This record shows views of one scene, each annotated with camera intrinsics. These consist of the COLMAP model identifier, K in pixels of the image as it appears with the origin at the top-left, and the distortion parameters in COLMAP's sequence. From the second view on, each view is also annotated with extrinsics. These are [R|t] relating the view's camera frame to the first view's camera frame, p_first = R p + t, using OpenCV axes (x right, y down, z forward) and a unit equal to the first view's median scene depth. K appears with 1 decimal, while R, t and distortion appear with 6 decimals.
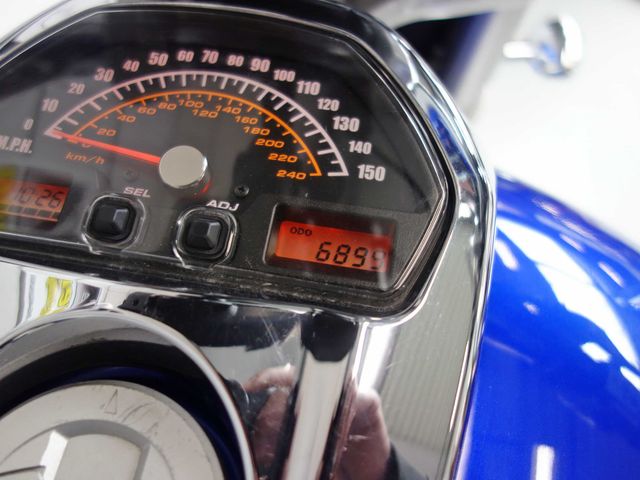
lens RADIAL K [[569.8, 0, 320.0], [0, 569.8, 242.1], [0, 0, 1]] dist [0.013424, 0.004865]
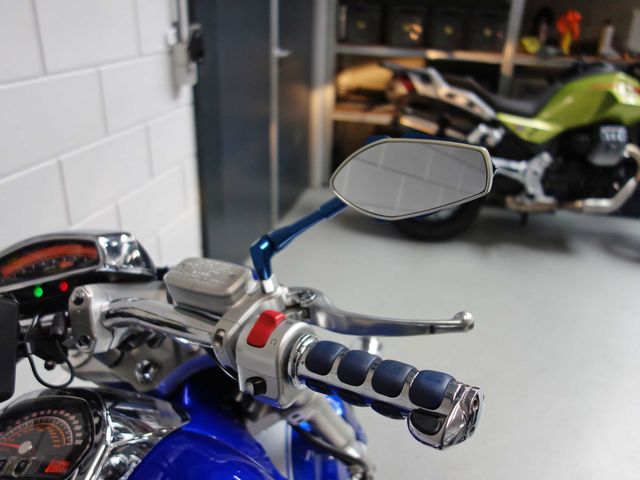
lens RADIAL K [[569.8, 0, 320.0], [0, 569.8, 242.1], [0, 0, 1]] dist [0.013424, 0.004865]
pose [[0.971796, -0.182071, -0.149878, 2.090299], [0.084418, 0.862012, -0.499810, 0.634075], [0.220197, 0.473061, 0.853069, -2.005212]]
